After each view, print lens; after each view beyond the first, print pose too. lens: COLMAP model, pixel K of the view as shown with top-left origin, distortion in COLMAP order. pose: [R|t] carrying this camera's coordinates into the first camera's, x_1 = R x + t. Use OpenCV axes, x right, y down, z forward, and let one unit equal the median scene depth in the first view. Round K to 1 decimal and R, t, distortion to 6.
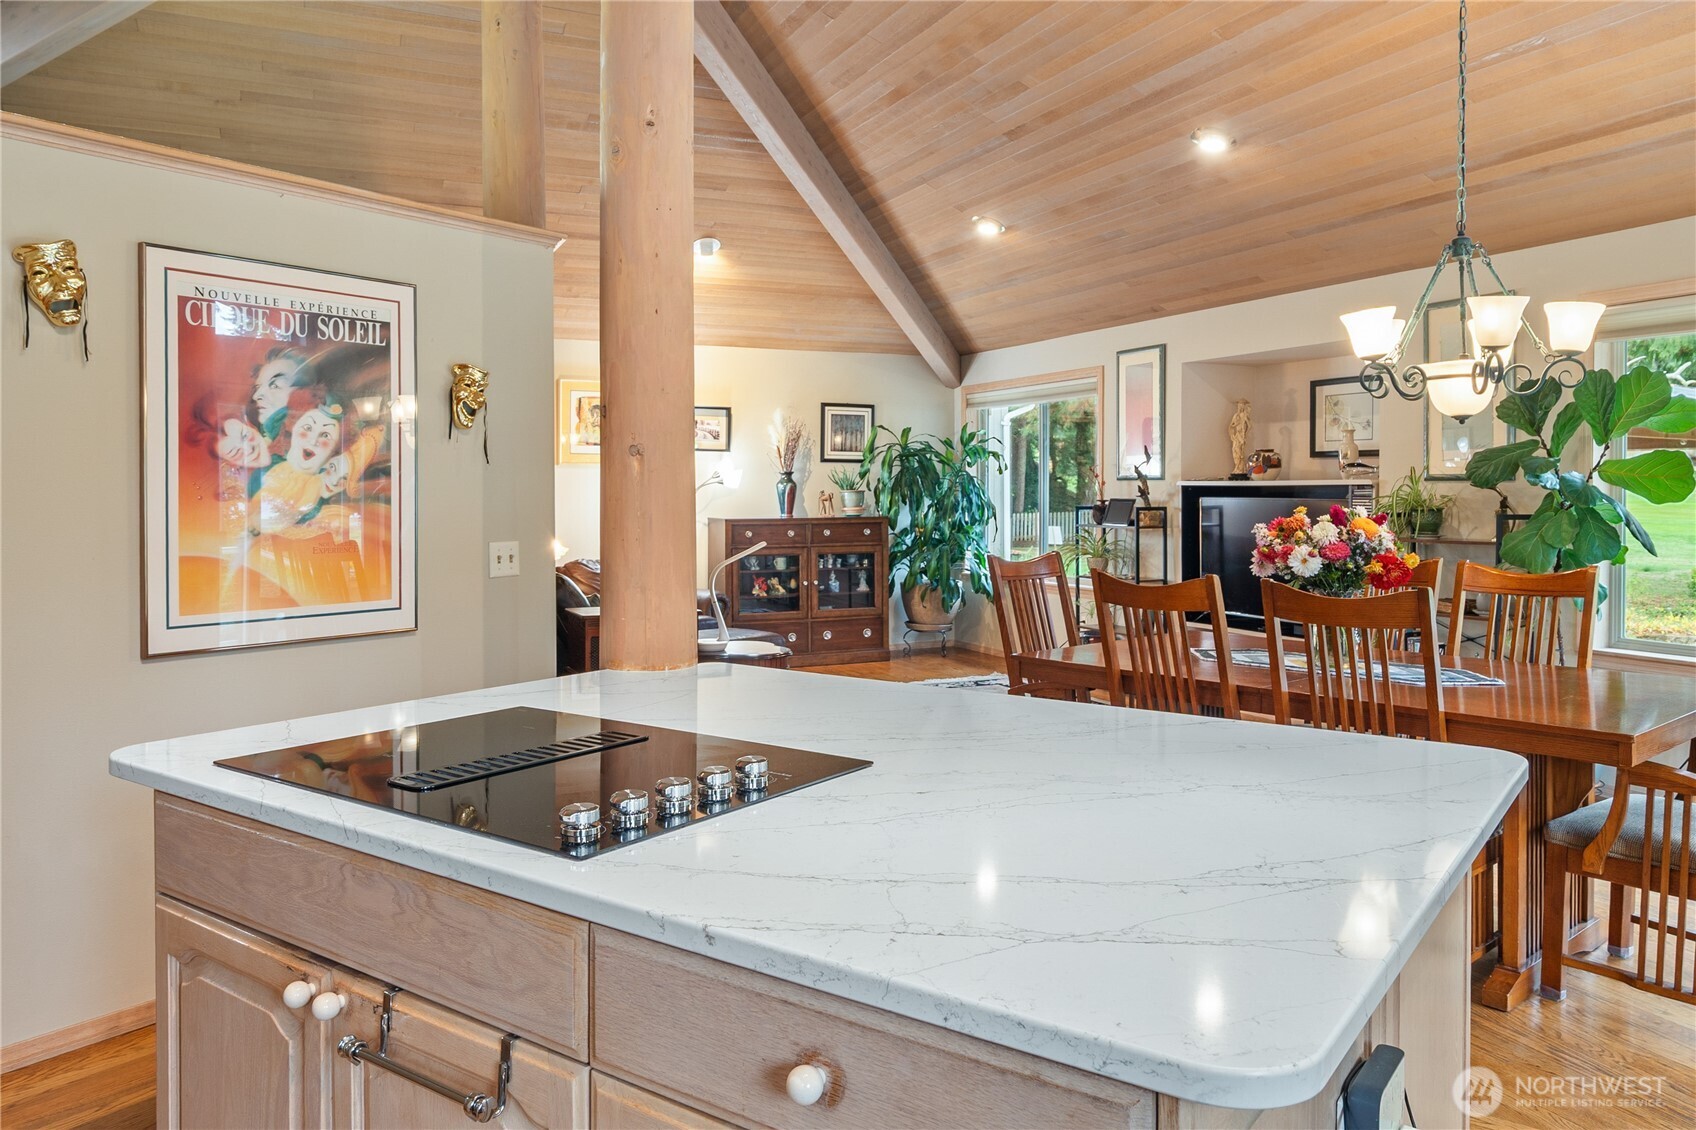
lens RADIAL K [[1205.9, 0, 852.0], [0, 1205.9, 494.5], [0, 0, 1]] dist [-0.006899, 0.000480]
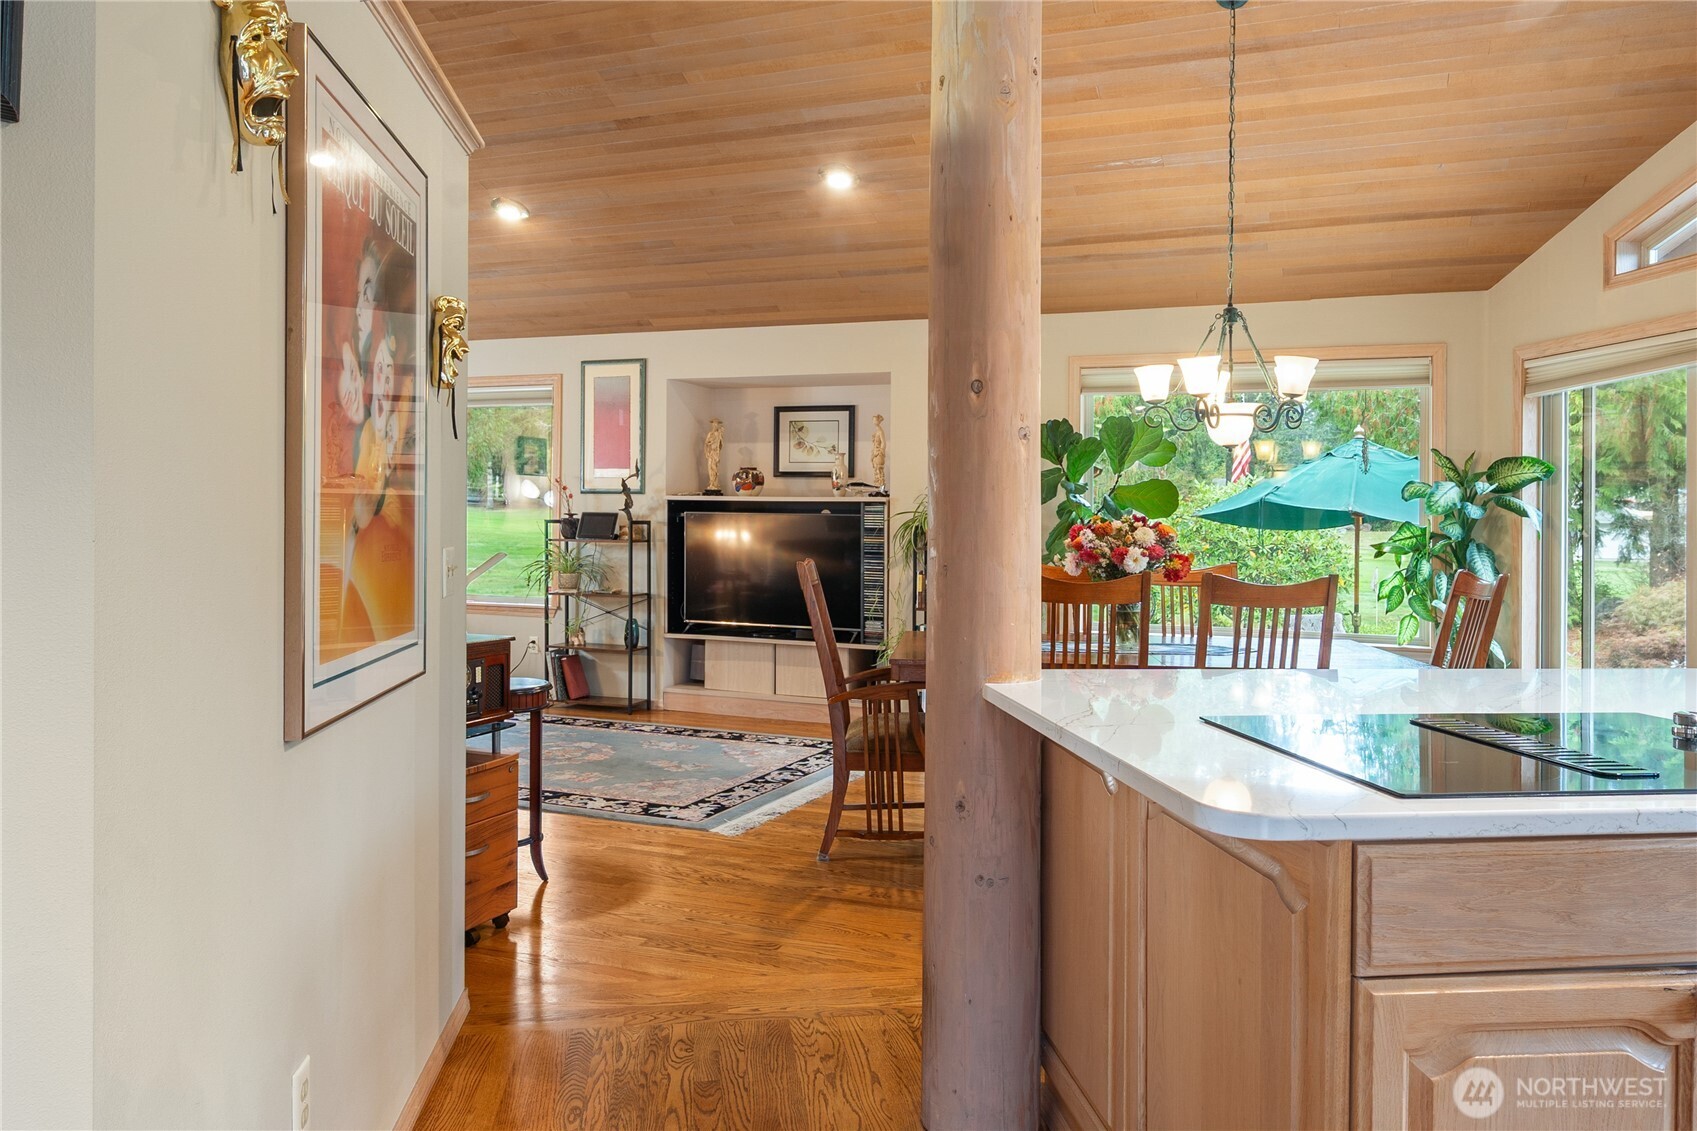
lens RADIAL K [[1202.9, 0, 854.9], [0, 1202.9, 509.3], [0, 0, 1]] dist [-0.004045, -0.000516]
pose [[0.729875, 0.018215, 0.683337, -0.341441], [-0.013205, 0.999834, -0.012547, 0.012524], [-0.683453, 0.000134, 0.729995, 0.170295]]
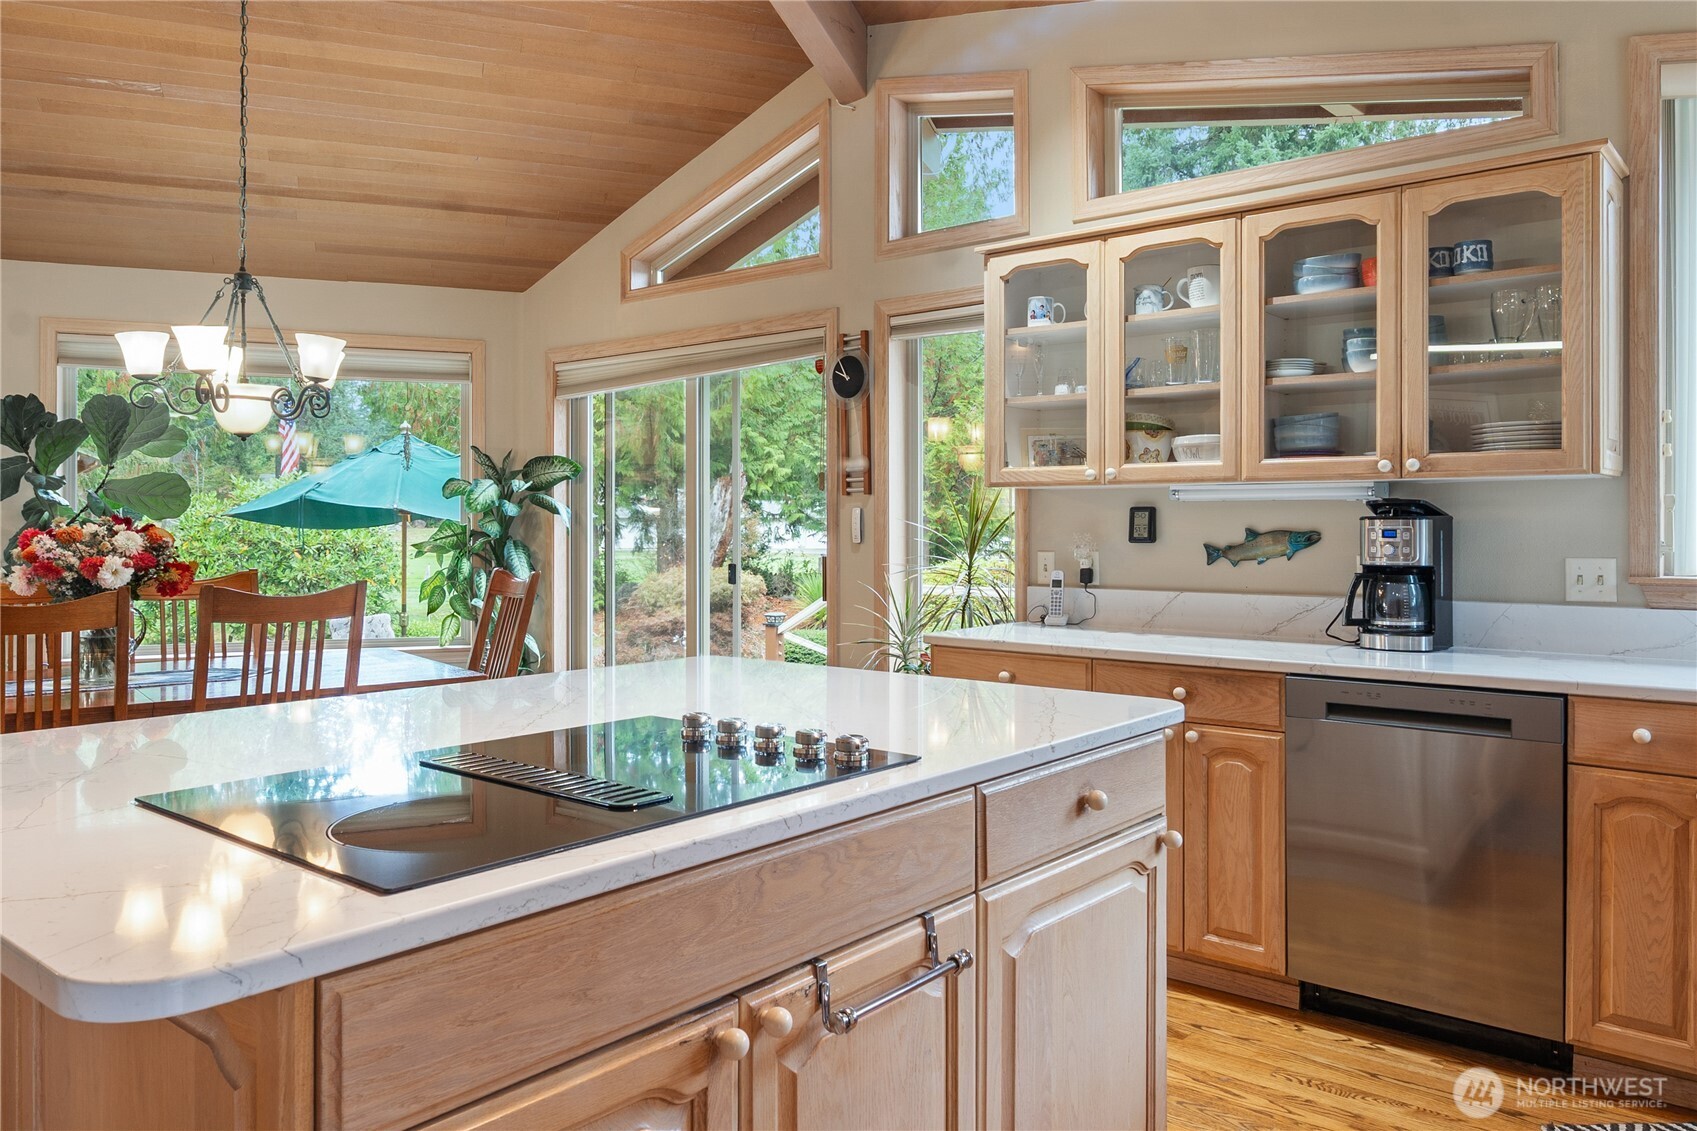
lens RADIAL K [[1202.9, 0, 854.9], [0, 1202.9, 509.3], [0, 0, 1]] dist [-0.004045, -0.000516]
pose [[0.070095, 0.014244, 0.997439, -0.283451], [0.002539, 0.999892, -0.014457, 0.010961], [-0.997537, 0.003546, 0.070051, 0.185145]]
